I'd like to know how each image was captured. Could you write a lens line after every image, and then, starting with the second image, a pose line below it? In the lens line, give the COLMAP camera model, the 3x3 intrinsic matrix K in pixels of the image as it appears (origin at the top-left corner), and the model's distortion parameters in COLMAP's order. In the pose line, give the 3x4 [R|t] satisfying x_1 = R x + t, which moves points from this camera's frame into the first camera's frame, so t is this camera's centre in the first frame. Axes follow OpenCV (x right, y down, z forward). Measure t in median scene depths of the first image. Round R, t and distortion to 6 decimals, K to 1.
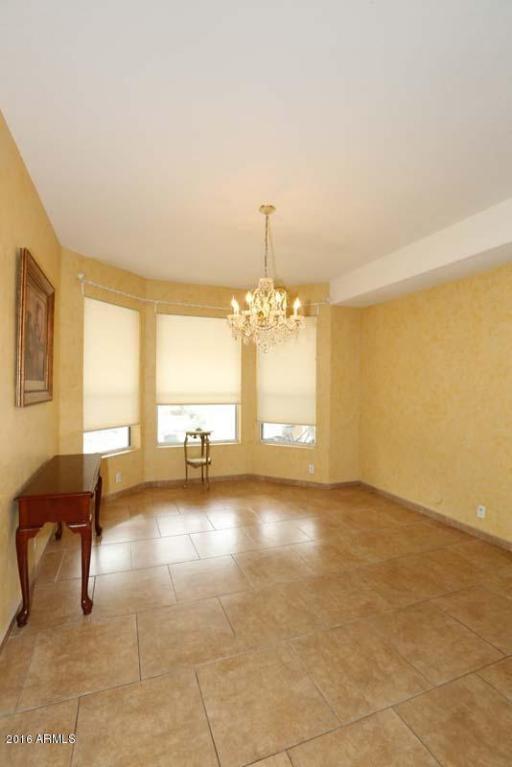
lens RADIAL K [[350.8, 0, 256.8], [0, 350.8, 388.7], [0, 0, 1]] dist [-0.024817, 0.003951]
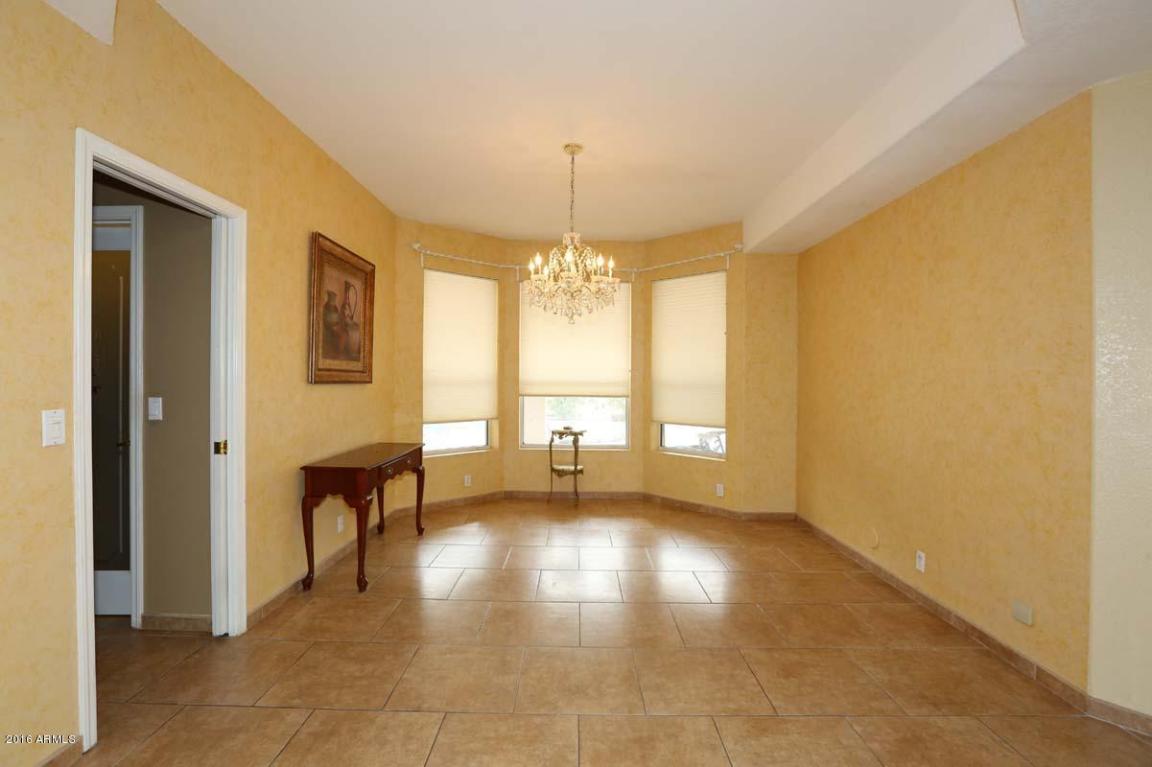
lens RADIAL K [[526.9, 0, 569.8], [0, 526.9, 382.8], [0, 0, 1]] dist [-0.024817, 0.003951]
pose [[0.930315, 0.000782, -0.366760, 0.289636], [-0.003624, 0.999969, -0.007060, 0.027194], [0.366743, 0.007897, 0.930289, -0.088826]]
